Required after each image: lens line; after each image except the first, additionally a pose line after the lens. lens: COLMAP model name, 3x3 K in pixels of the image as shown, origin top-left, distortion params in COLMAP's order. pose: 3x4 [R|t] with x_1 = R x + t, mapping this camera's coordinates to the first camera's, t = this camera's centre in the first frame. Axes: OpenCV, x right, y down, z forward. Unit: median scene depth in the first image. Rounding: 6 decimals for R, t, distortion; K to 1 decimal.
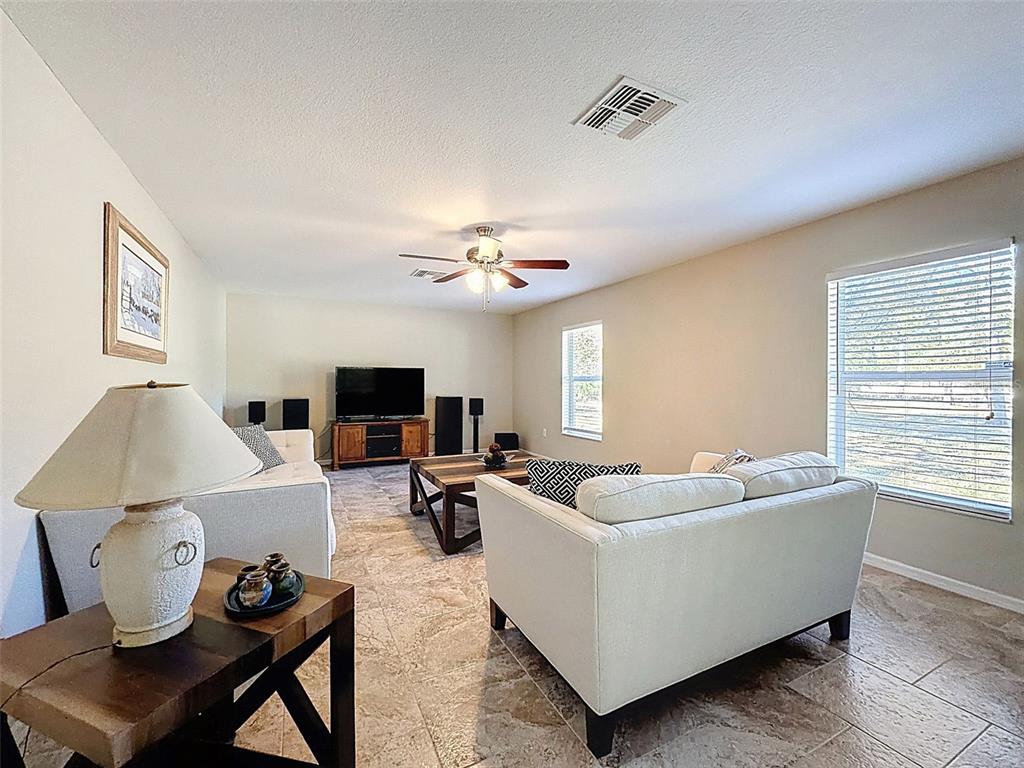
lens RADIAL K [[416.6, 0, 519.6], [0, 416.6, 388.8], [0, 0, 1]] dist [0.000072, -0.000069]
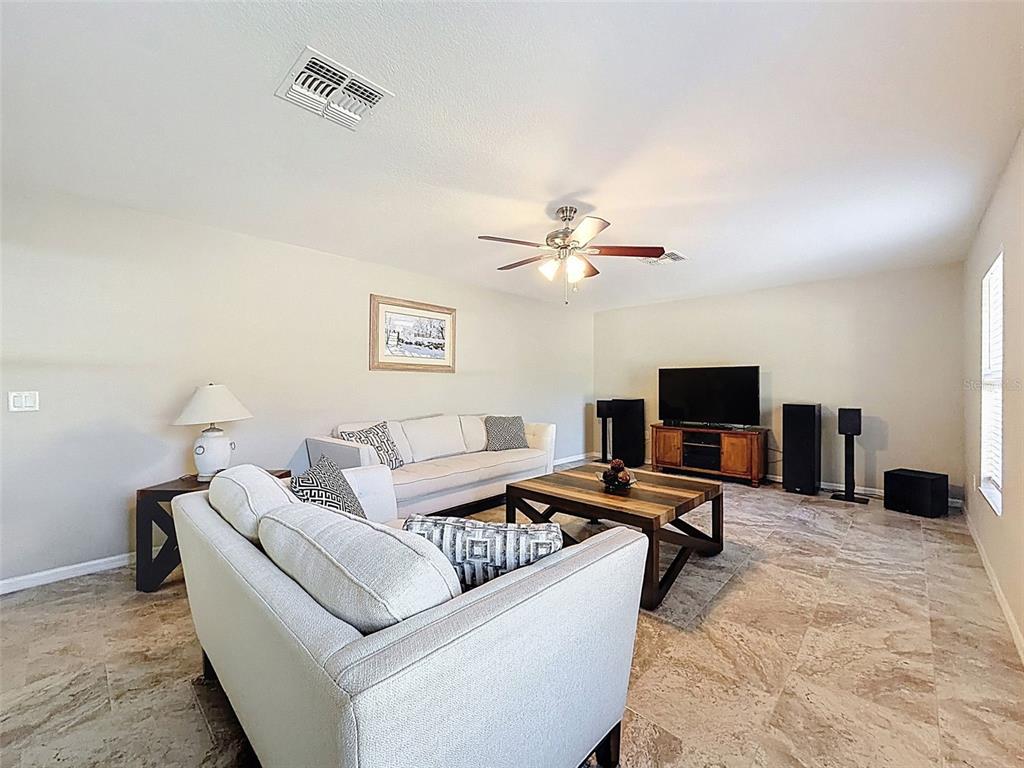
lens RADIAL K [[414.7, 0, 510.7], [0, 414.7, 385.7], [0, 0, 1]] dist [0.000177, -0.000082]
pose [[0.350210, 0.005859, -0.936653, 0.376437], [-0.015447, 0.999881, 0.000479, -0.007062], [0.936544, 0.014301, 0.350259, 0.321273]]
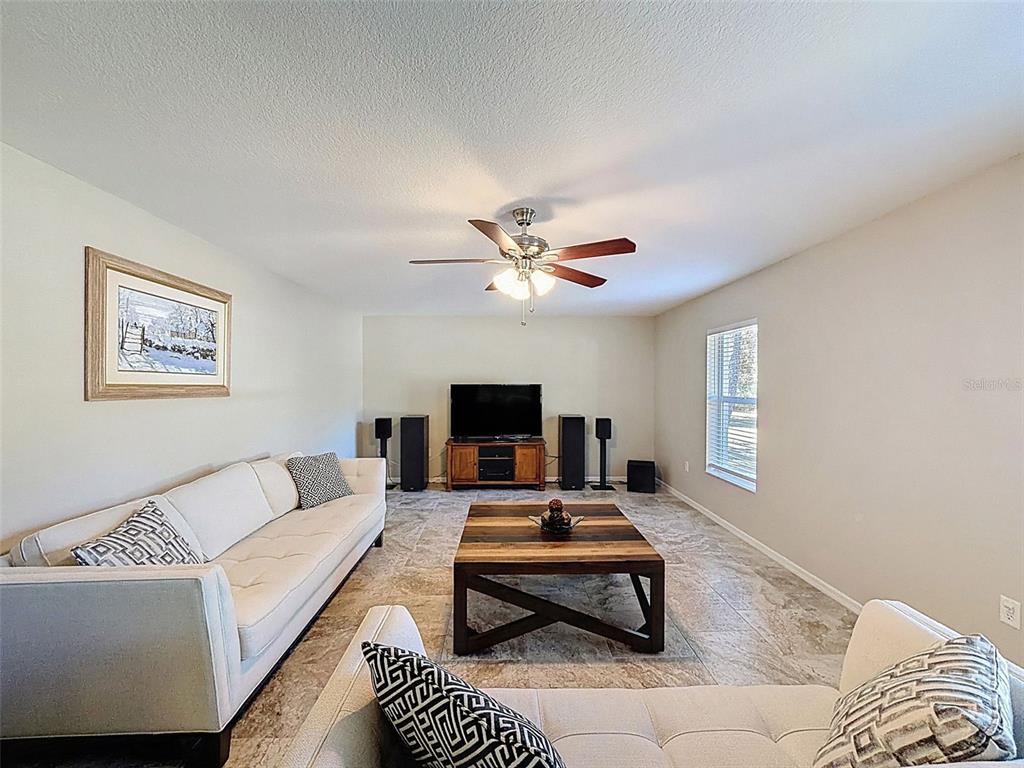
lens RADIAL K [[416.6, 0, 519.6], [0, 416.6, 388.8], [0, 0, 1]] dist [0.000072, -0.000069]
pose [[0.906852, 0.002561, -0.421440, 0.117814], [-0.005119, 0.999975, -0.004938, -0.038779], [0.421417, 0.006635, 0.906843, 0.185687]]
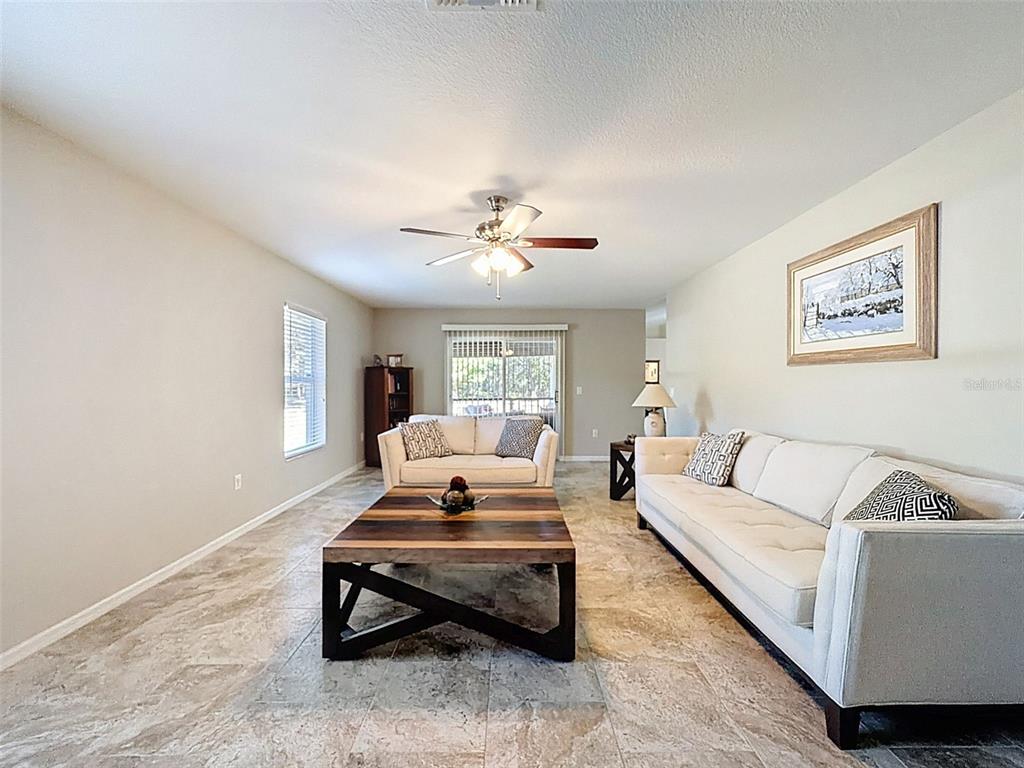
lens RADIAL K [[449.9, 0, 525.2], [0, 449.9, 386.2], [0, 0, 1]] dist [-0.001336, -0.000190]
pose [[-0.904895, -0.006014, 0.425593, -0.282501], [0.002685, 0.999800, 0.019837, -0.015874], [-0.425627, 0.019093, -0.904697, 0.978941]]
